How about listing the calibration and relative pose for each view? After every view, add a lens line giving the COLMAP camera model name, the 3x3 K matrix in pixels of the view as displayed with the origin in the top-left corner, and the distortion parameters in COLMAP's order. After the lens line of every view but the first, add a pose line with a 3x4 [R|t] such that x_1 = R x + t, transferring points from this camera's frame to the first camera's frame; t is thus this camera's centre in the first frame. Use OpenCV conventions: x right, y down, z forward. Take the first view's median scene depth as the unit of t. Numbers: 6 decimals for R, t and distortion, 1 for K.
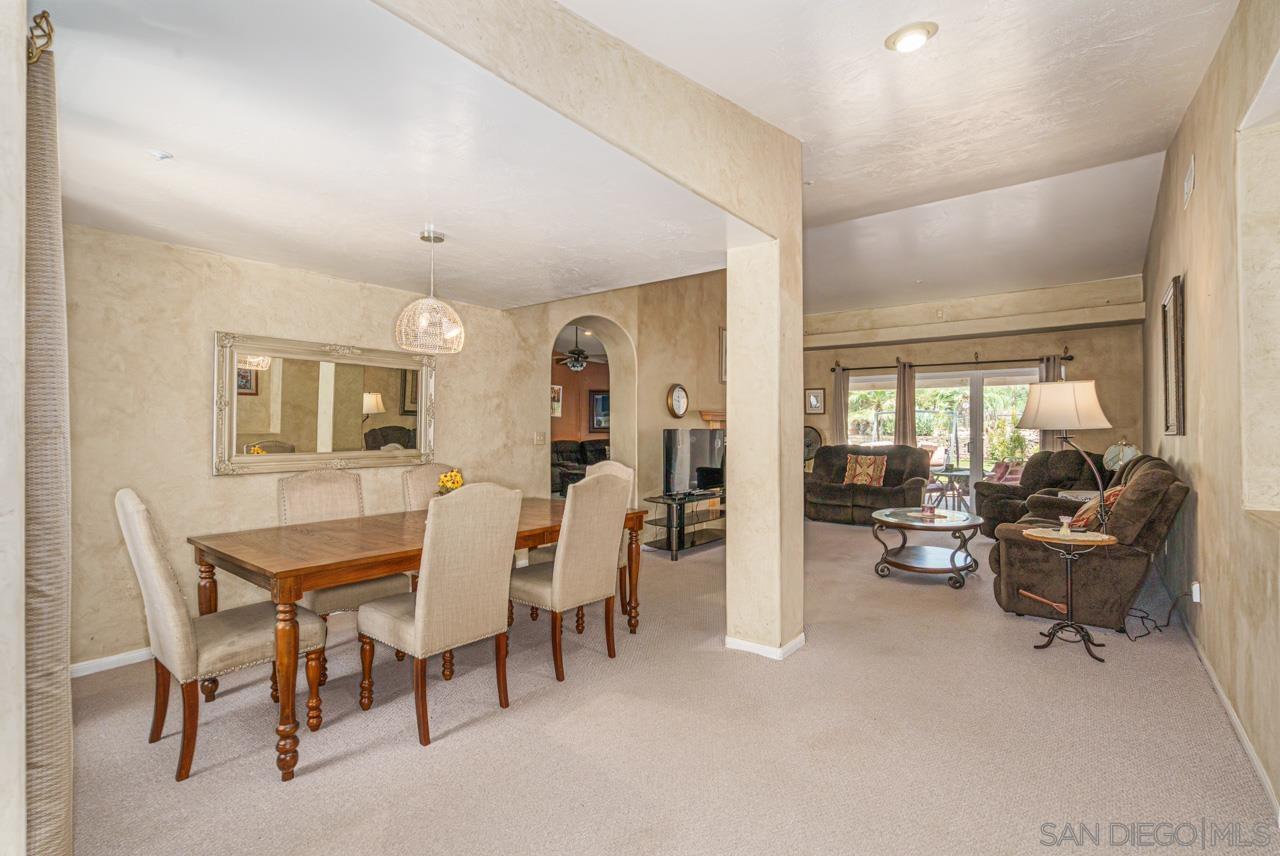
lens RADIAL K [[593.6, 0, 641.0], [0, 593.6, 422.7], [0, 0, 1]] dist [-0.000500, -0.000082]
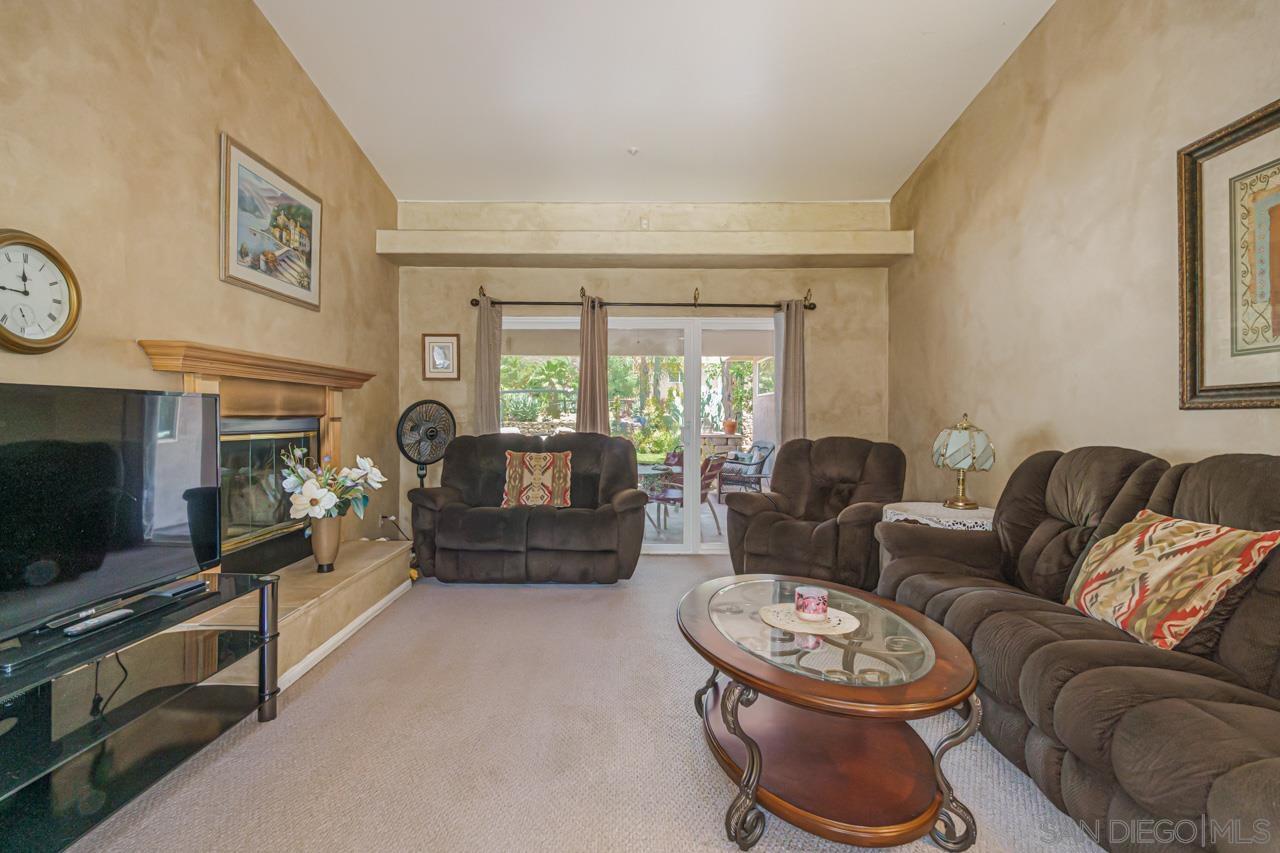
lens RADIAL K [[634.8, 0, 637.7], [0, 634.8, 421.7], [0, 0, 1]] dist [0.000029, 0.000141]
pose [[0.800557, -0.004519, 0.599239, 0.094249], [-0.007919, 0.999804, 0.018119, 0.014696], [-0.599204, -0.019251, 0.800365, 0.471001]]
